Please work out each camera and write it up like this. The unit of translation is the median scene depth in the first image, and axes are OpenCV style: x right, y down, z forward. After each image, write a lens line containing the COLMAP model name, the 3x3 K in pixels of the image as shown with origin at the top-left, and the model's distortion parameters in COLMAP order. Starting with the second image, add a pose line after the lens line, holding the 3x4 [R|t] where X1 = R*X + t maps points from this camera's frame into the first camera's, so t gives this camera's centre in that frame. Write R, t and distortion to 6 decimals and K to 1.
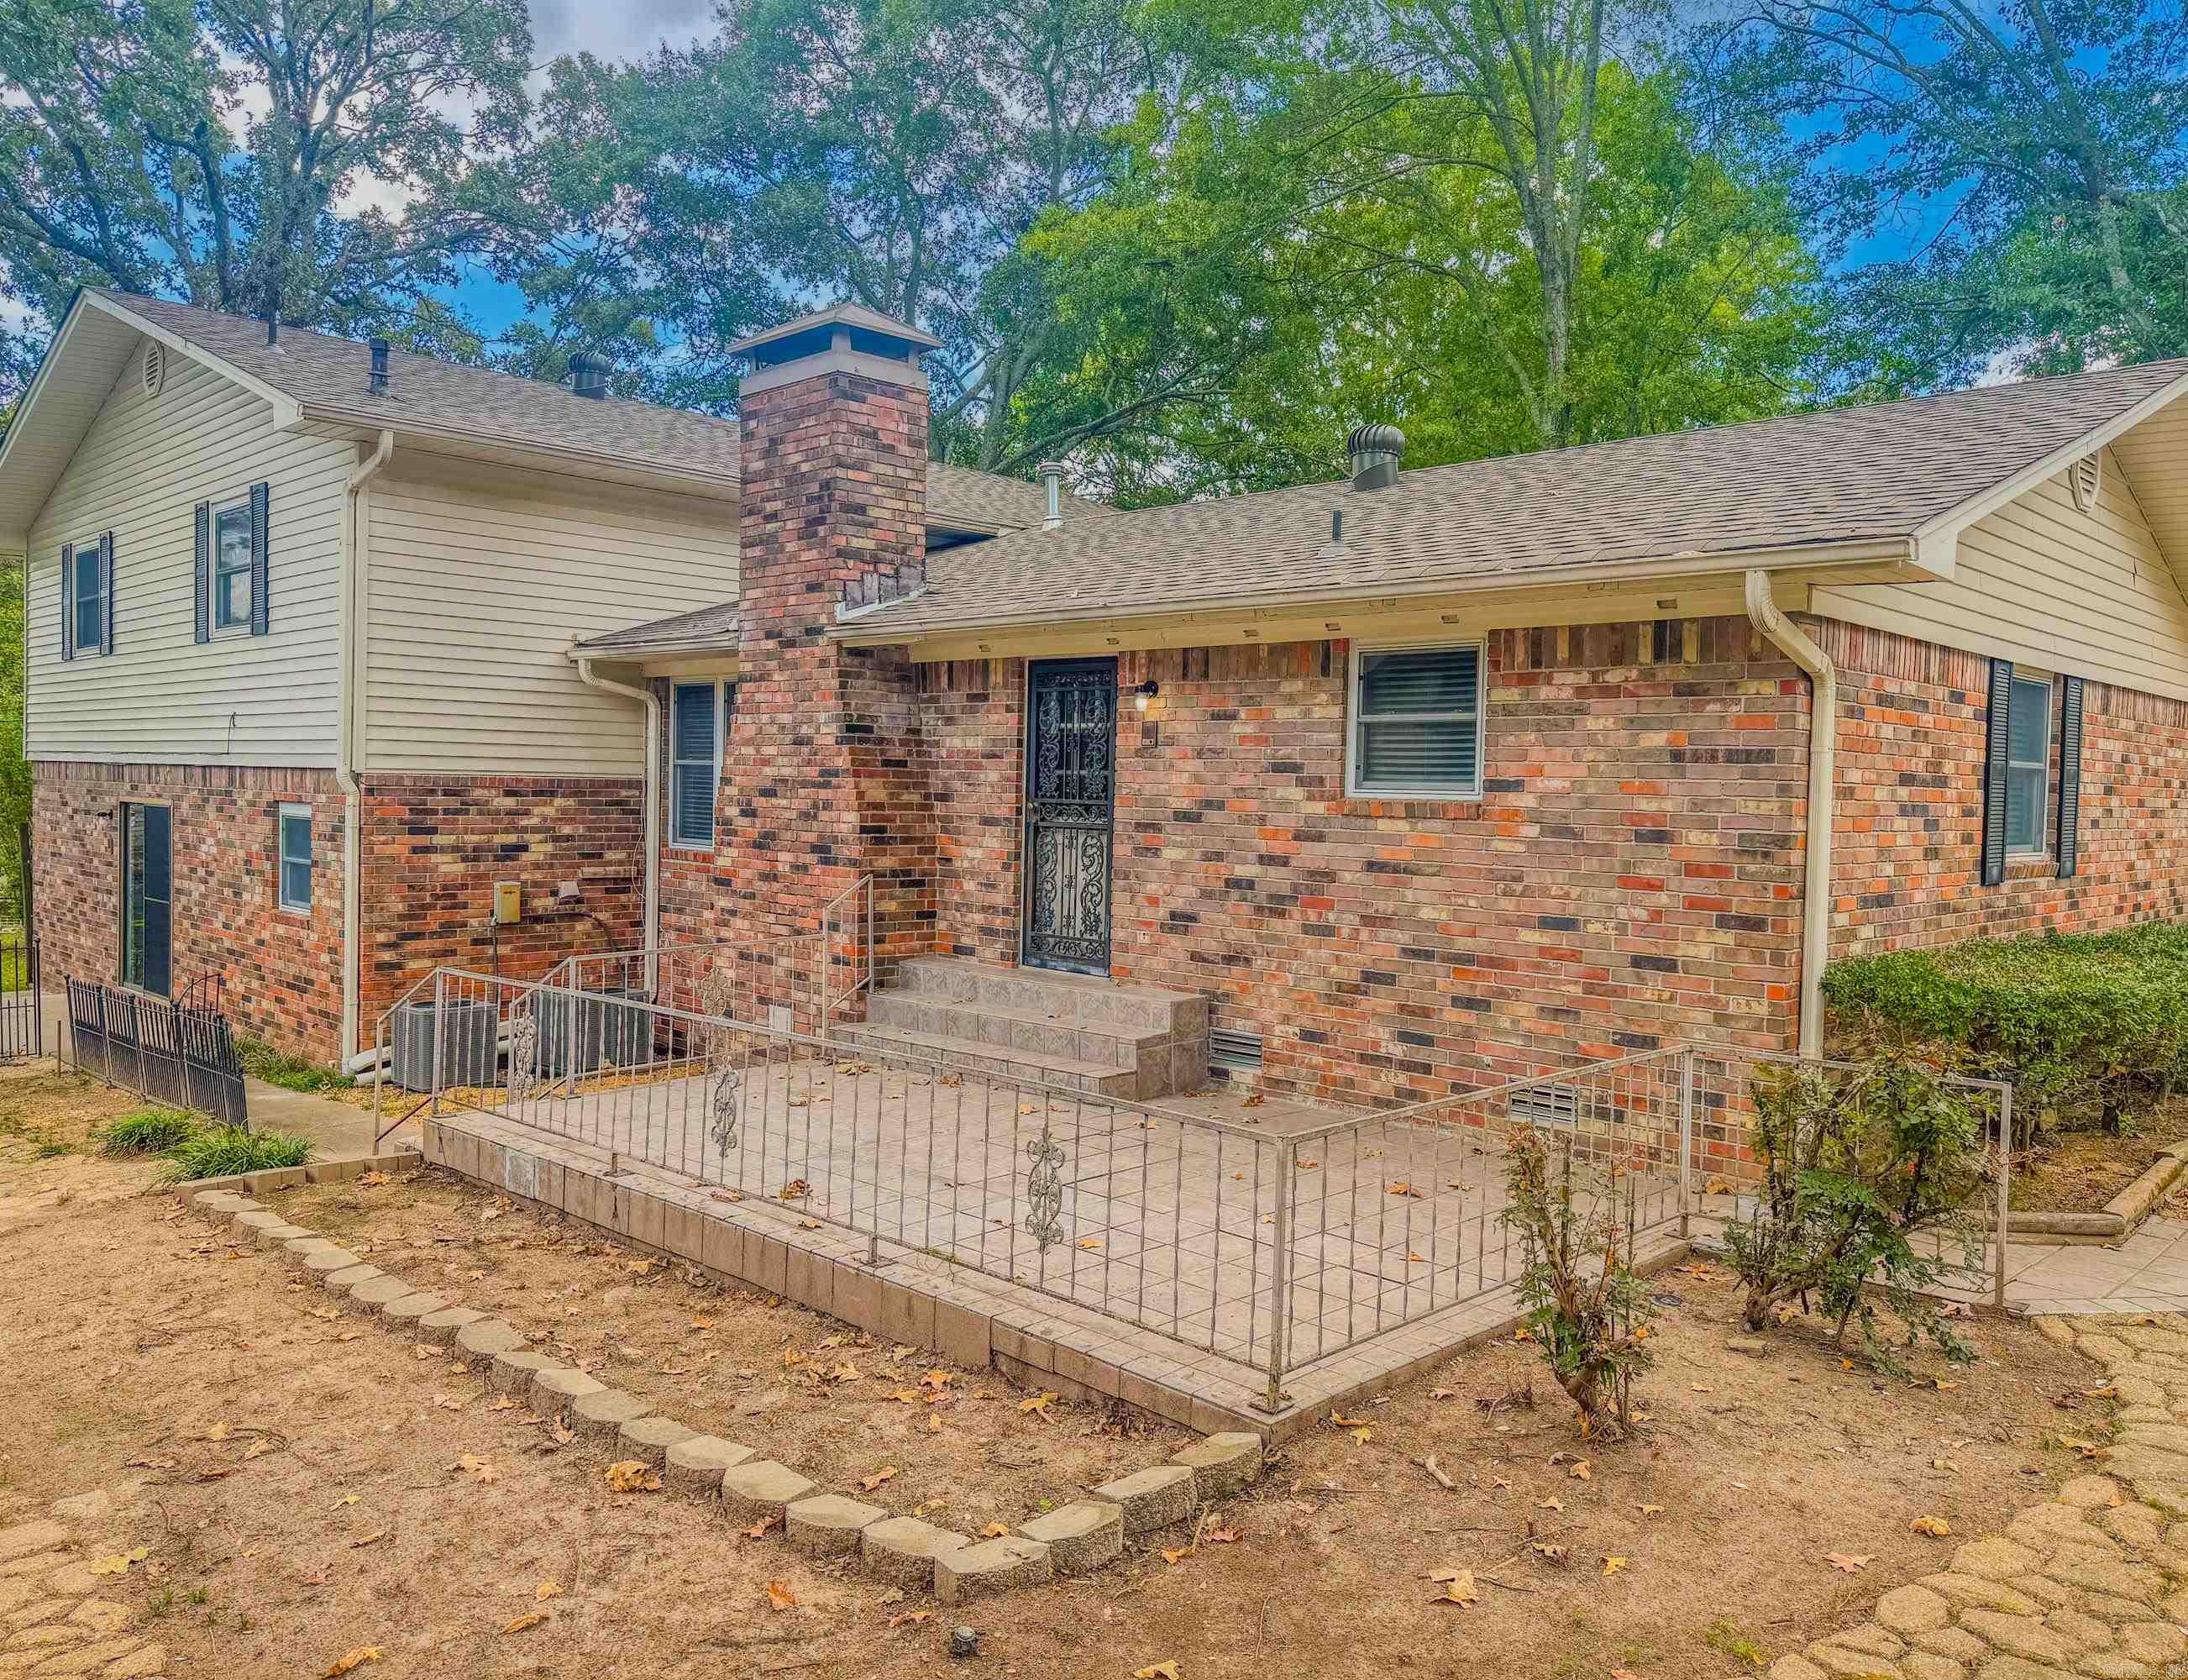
lens RADIAL K [[1640.9, 0, 1093.5], [0, 1640.9, 837.3], [0, 0, 1]] dist [-0.037180, -0.000658]
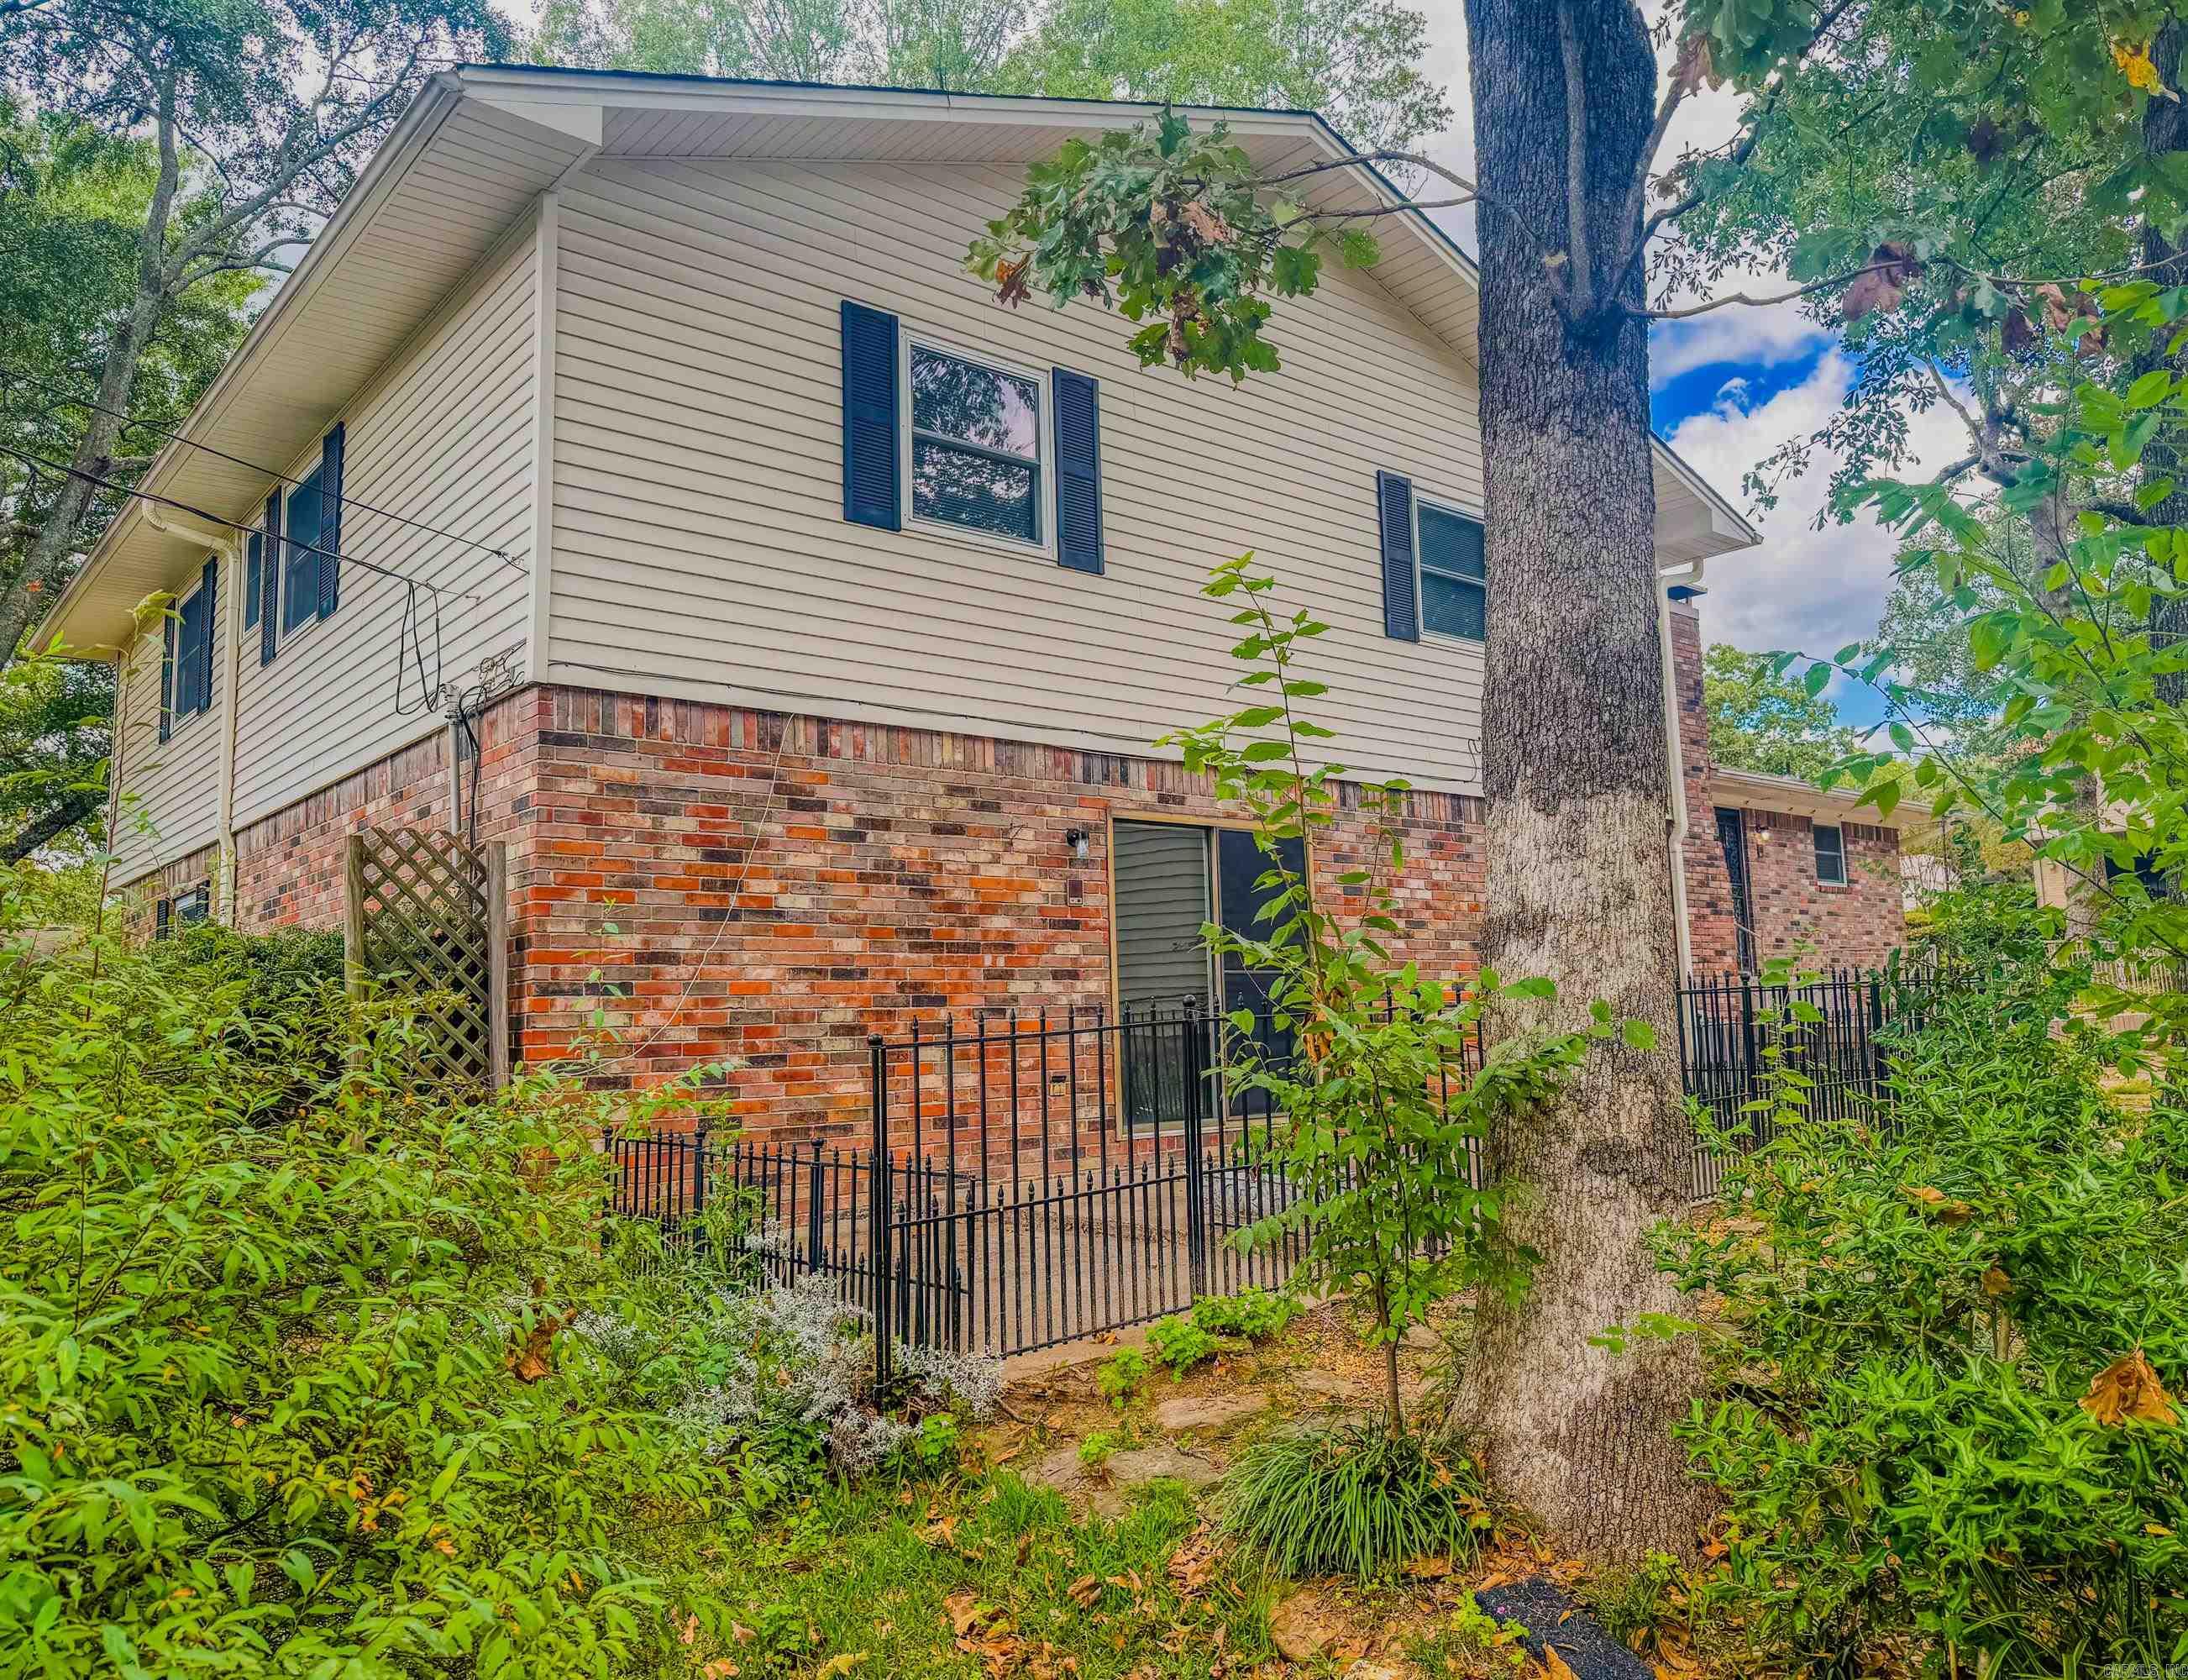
lens RADIAL K [[1640.9, 0, 1095.0], [0, 1640.9, 839.0], [0, 0, 1]] dist [-0.037180, -0.000658]
pose [[0.115671, 0.100436, 0.988197, -1.820726], [0.063191, 0.992115, -0.108231, 0.077915], [-0.991276, 0.074964, 0.108412, 1.426311]]
